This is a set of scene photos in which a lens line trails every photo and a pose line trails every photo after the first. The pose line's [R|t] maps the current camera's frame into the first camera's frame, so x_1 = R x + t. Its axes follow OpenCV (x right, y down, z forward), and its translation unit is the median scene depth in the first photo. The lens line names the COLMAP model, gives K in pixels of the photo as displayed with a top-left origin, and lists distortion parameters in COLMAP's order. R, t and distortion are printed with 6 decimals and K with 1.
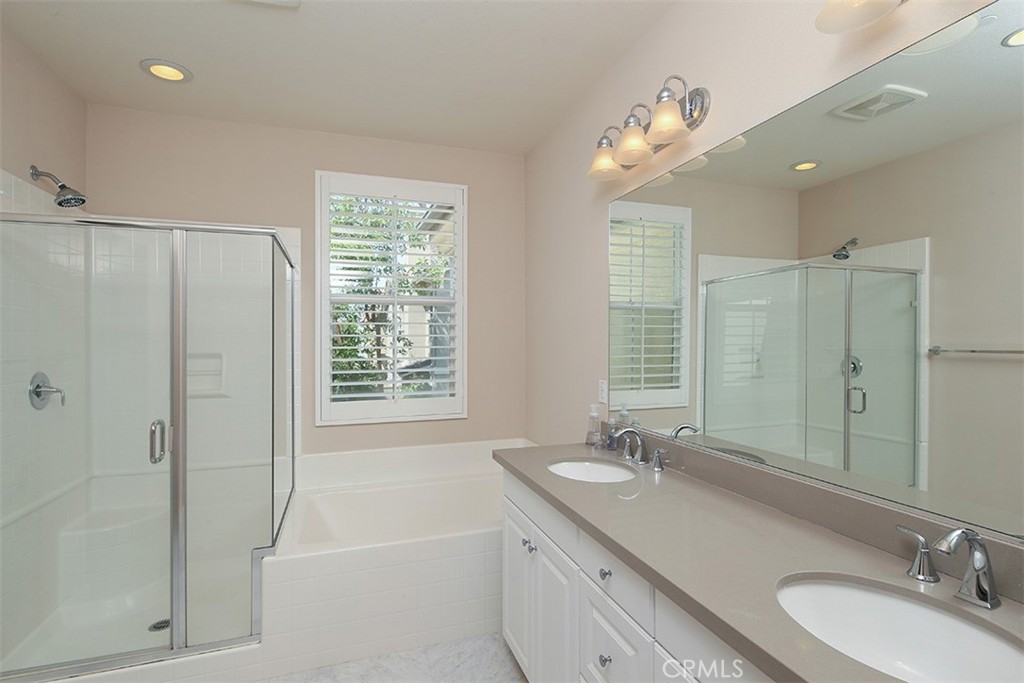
lens RADIAL K [[501.6, 0, 512.0], [0, 501.6, 341.5], [0, 0, 1]] dist [0.001775, -0.000260]
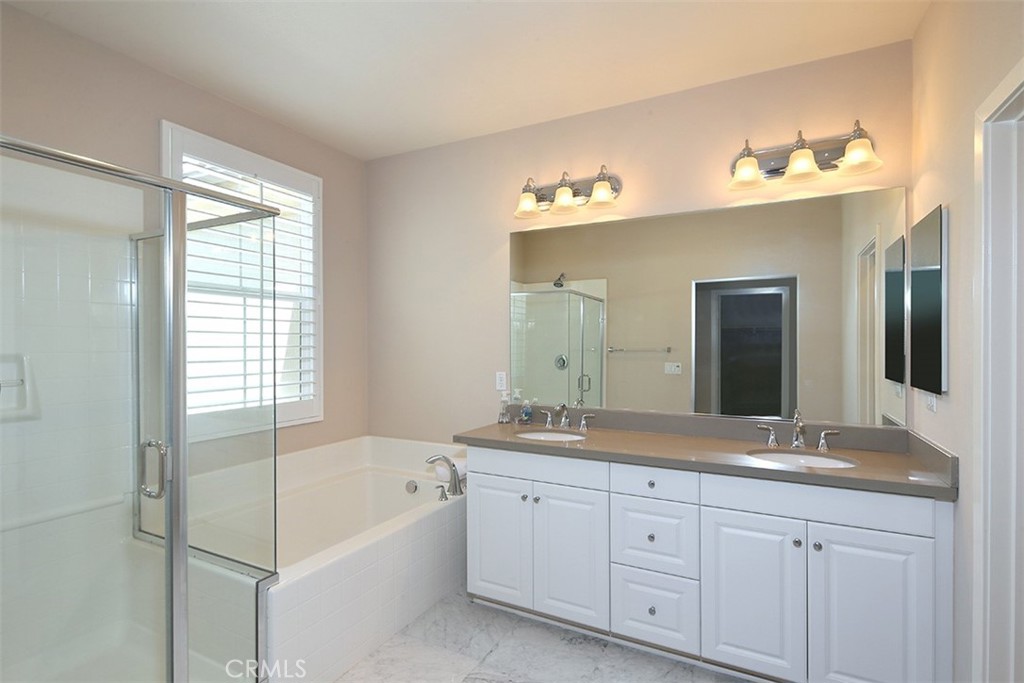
lens RADIAL K [[501.6, 0, 512.0], [0, 501.6, 341.5], [0, 0, 1]] dist [0.001775, -0.000260]
pose [[0.721805, 0.009678, 0.692029, -0.535819], [-0.005969, 0.999952, -0.007759, 0.006868], [-0.692071, 0.001469, 0.721828, 0.060249]]
